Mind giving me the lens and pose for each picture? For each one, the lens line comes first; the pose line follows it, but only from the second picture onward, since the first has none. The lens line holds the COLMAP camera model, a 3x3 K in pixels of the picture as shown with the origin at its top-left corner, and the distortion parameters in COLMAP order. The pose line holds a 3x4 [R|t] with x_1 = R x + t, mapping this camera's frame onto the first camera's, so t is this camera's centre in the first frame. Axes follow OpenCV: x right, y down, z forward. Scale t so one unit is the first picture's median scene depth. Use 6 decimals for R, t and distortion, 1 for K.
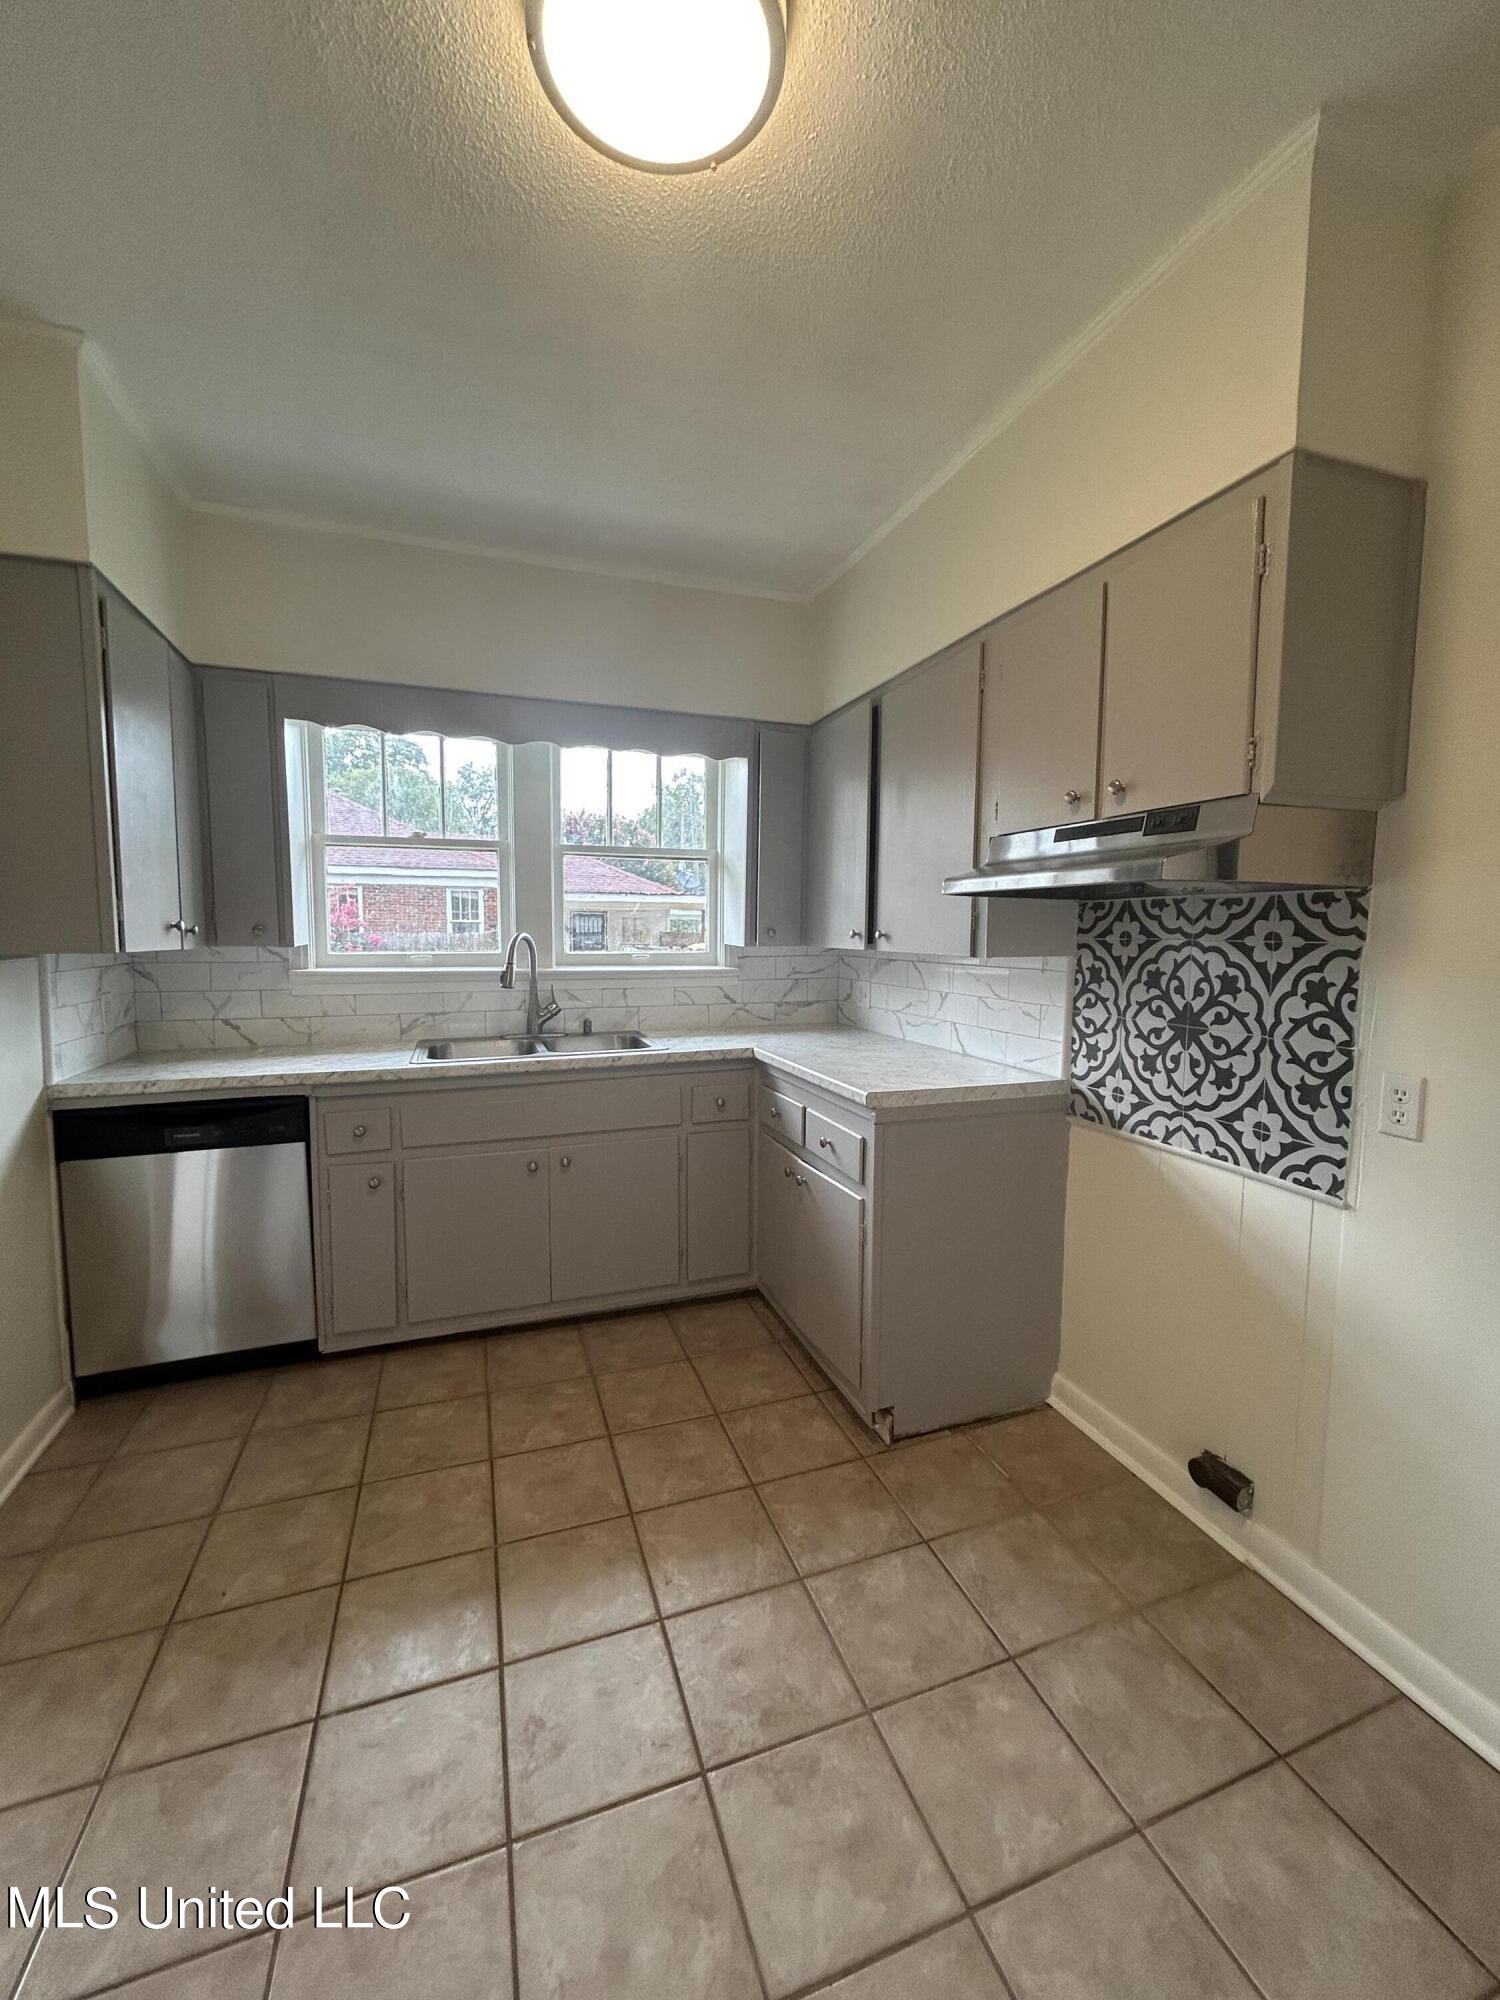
lens RADIAL K [[802.4, 0, 747.0], [0, 802.4, 1001.5], [0, 0, 1]] dist [-0.006592, 0.001222]
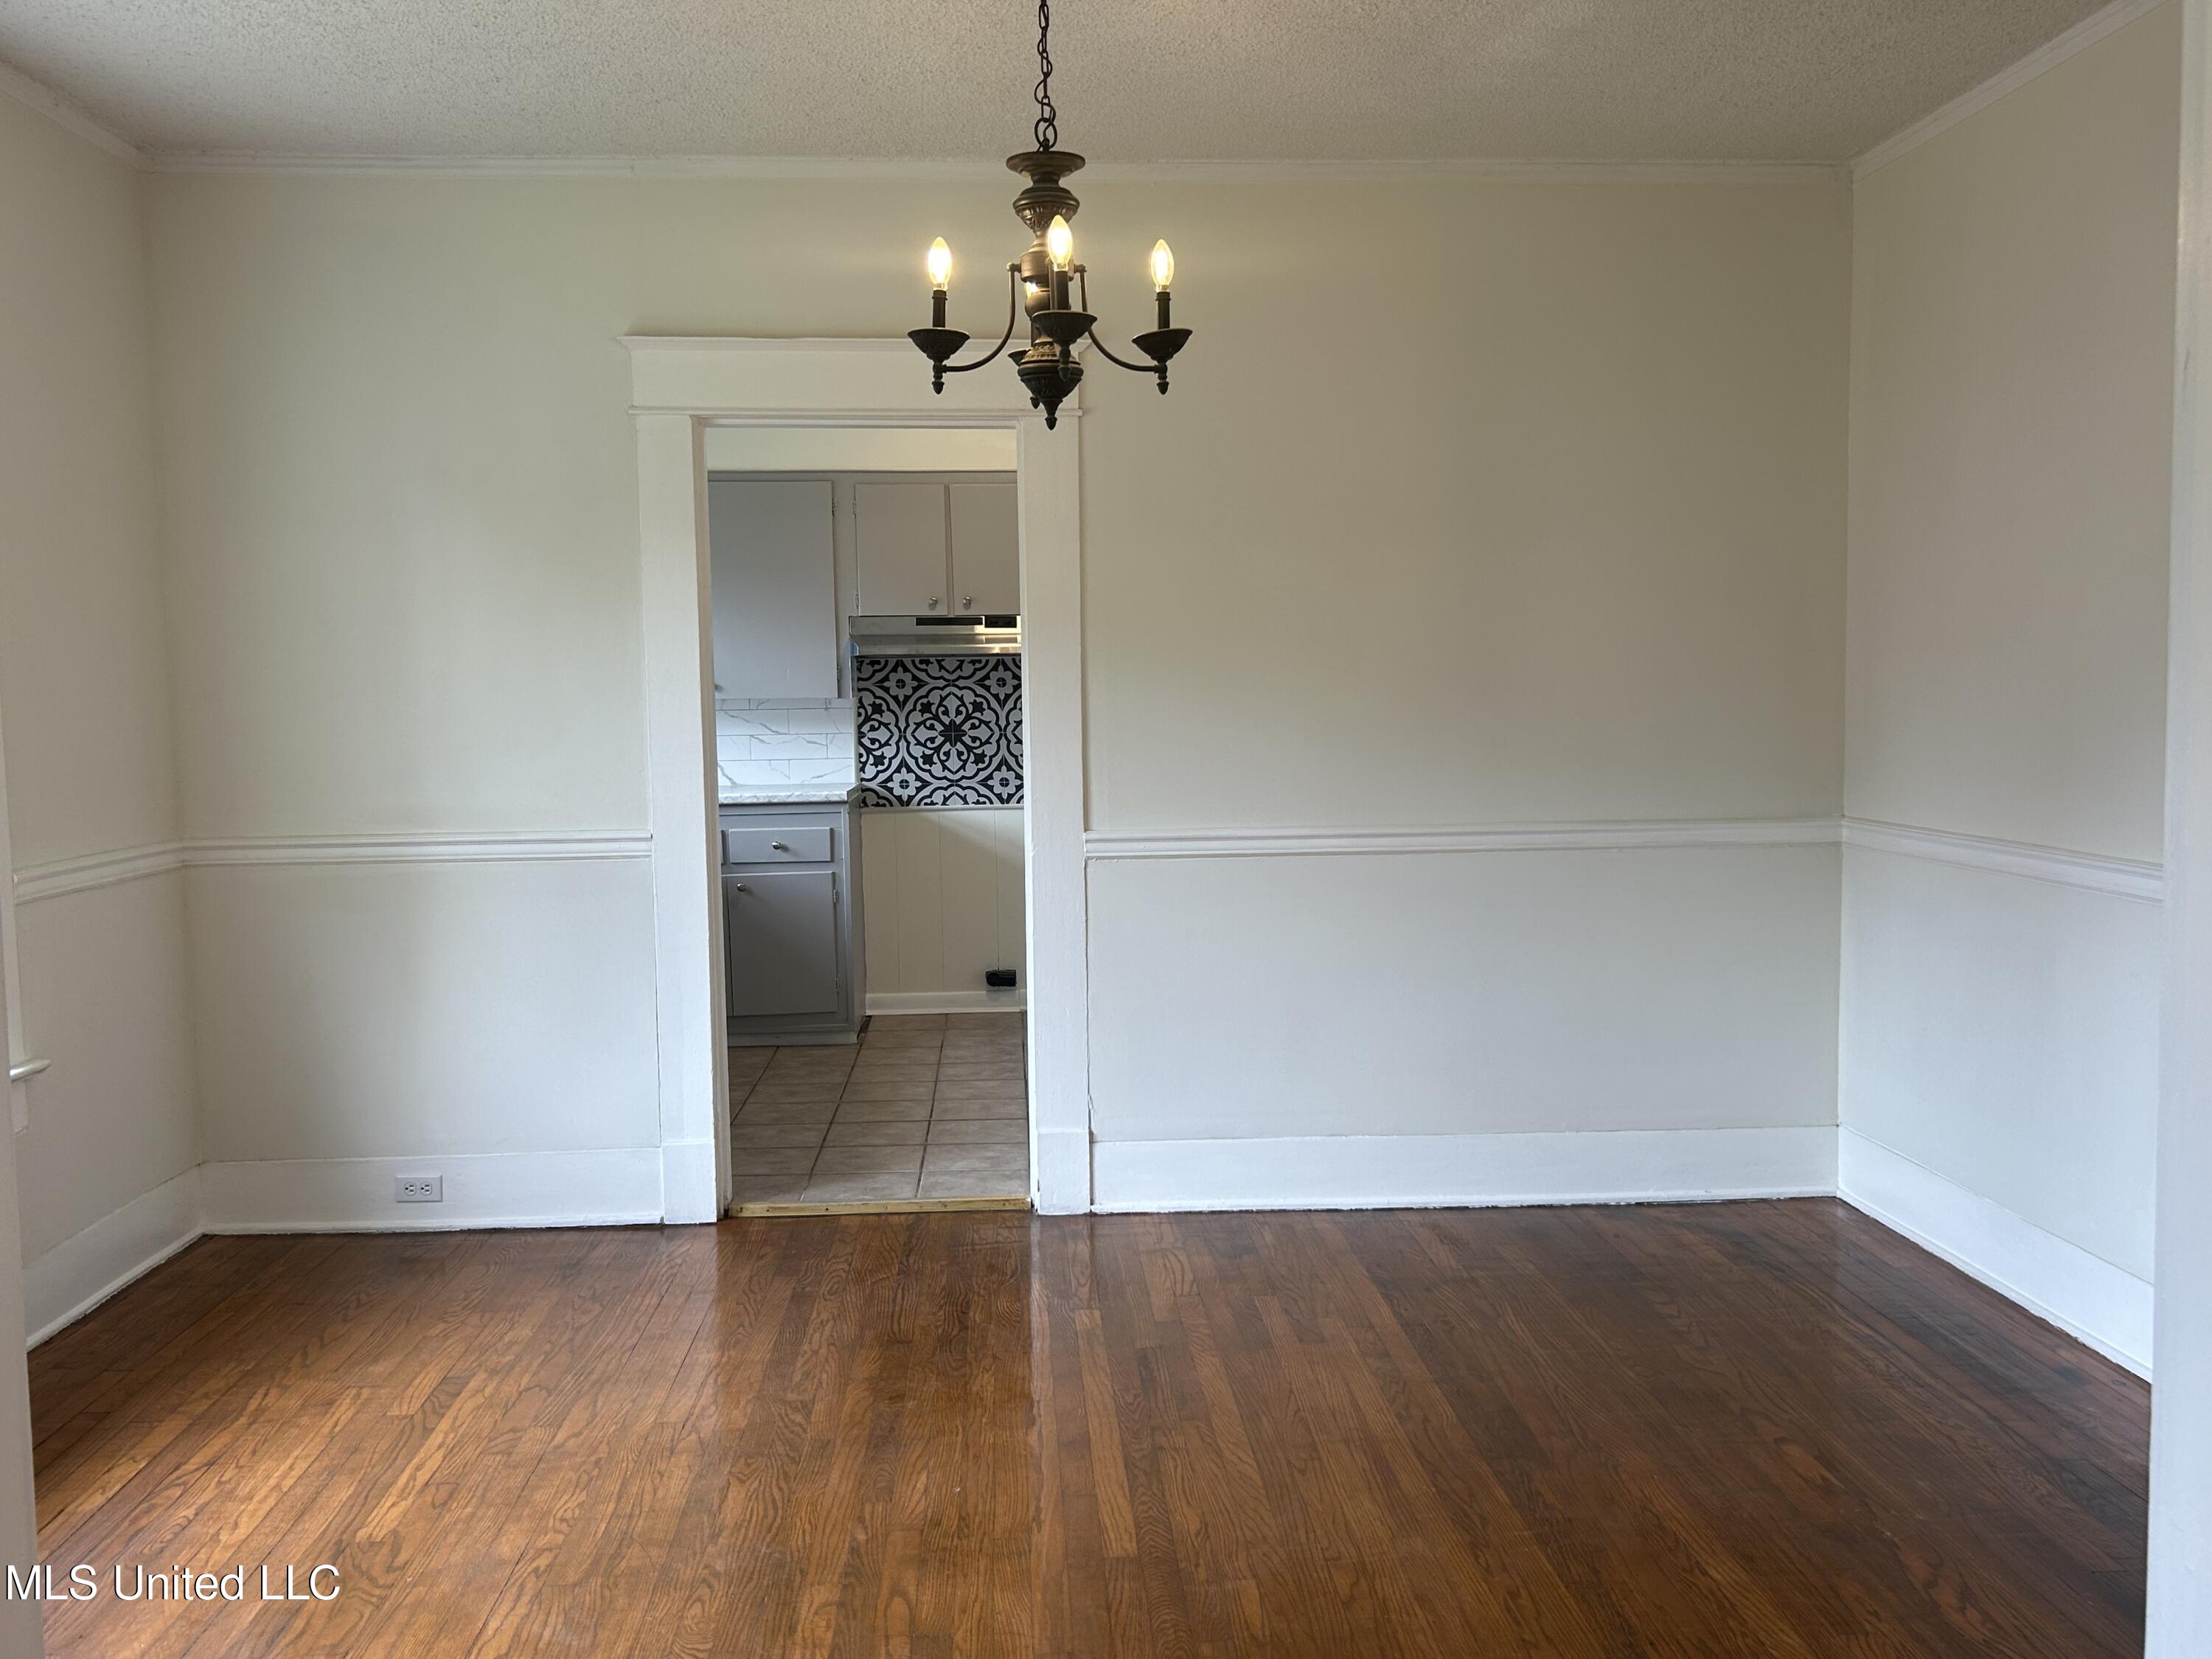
lens RADIAL K [[1926.5, 0, 1107.9], [0, 1926.5, 827.8], [0, 0, 1]] dist [0.008818, 0.000814]
pose [[0.274229, -0.102199, 0.956218, -3.220077], [0.100590, 0.991931, 0.077169, -0.051443], [-0.956389, 0.075025, 0.282297, -0.454764]]
